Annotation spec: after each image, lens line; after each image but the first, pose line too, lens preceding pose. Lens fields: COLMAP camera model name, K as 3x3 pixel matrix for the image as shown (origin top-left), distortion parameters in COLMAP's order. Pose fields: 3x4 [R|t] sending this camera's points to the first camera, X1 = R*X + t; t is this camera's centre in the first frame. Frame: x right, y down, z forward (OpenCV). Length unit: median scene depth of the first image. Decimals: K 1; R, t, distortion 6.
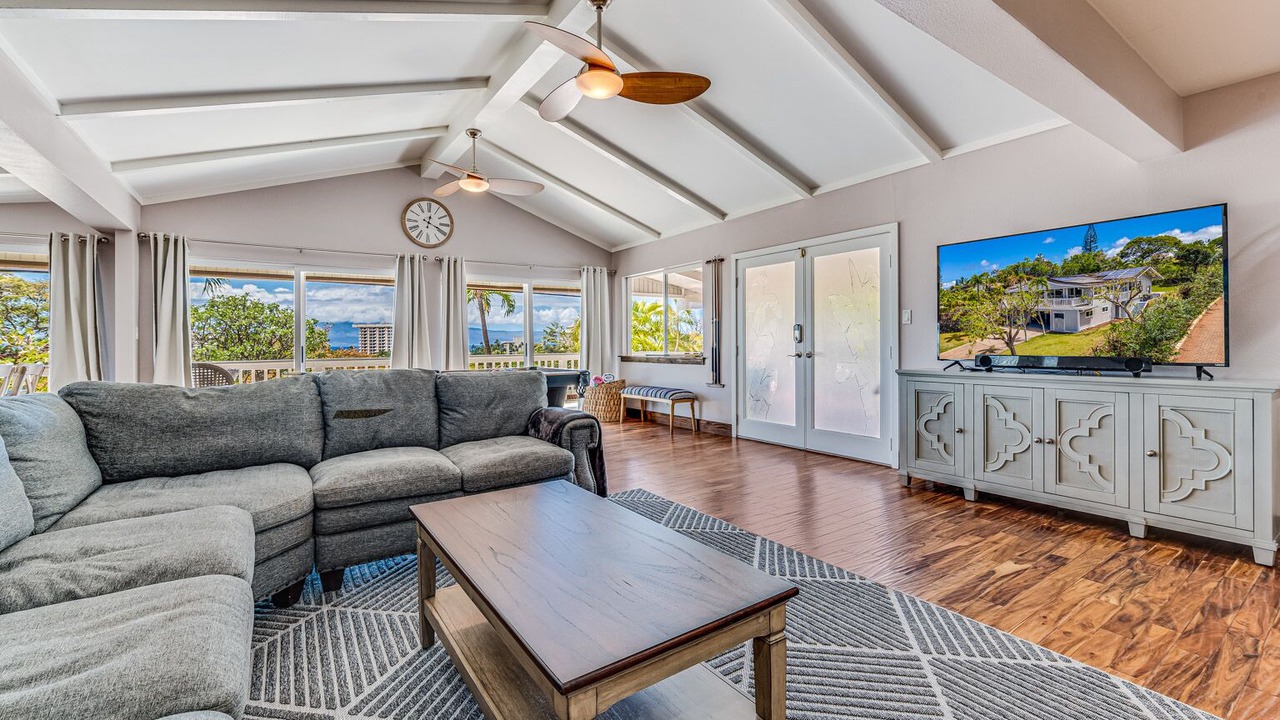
lens RADIAL K [[536.9, 0, 673.0], [0, 536.9, 363.5], [0, 0, 1]] dist [-0.001786, -0.000147]
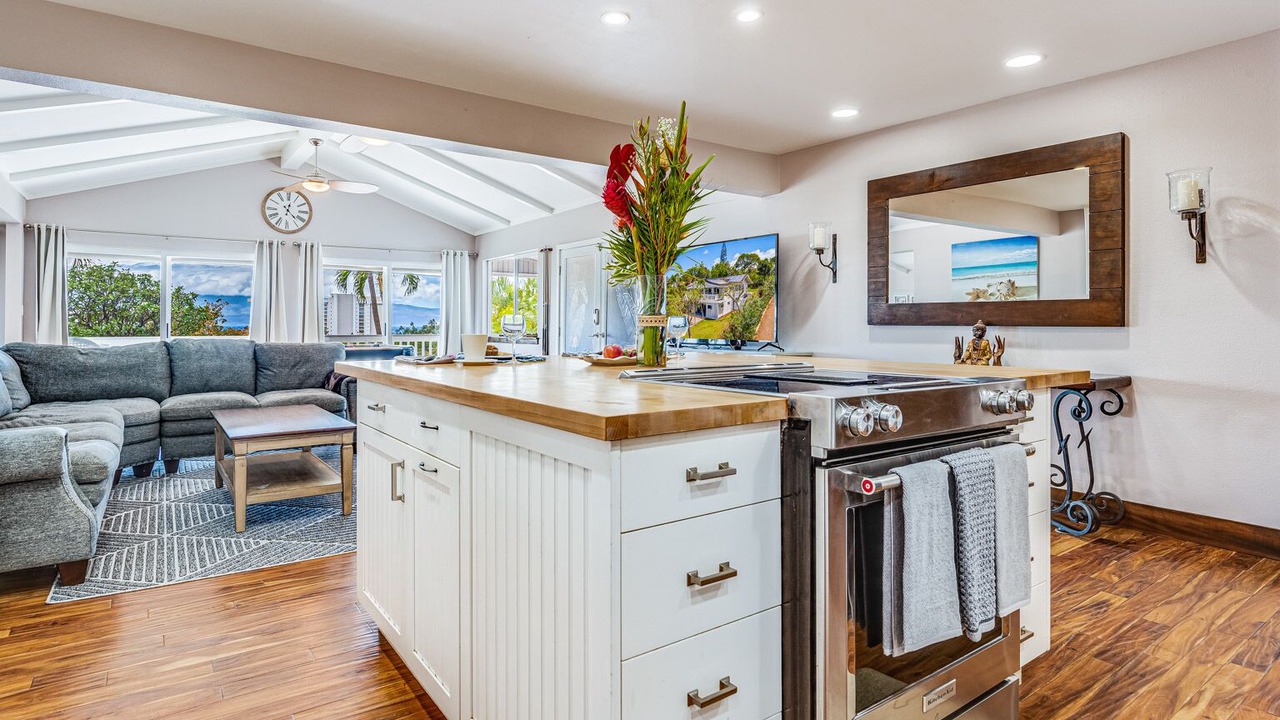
lens RADIAL K [[653.9, 0, 641.6], [0, 653.9, 349.2], [0, 0, 1]] dist [0.001654, 0.000290]
pose [[0.999893, 0.011869, 0.008531, 0.558037], [-0.011845, 0.999926, -0.002788, 0.028565], [-0.008563, 0.002687, 0.999960, -0.724316]]
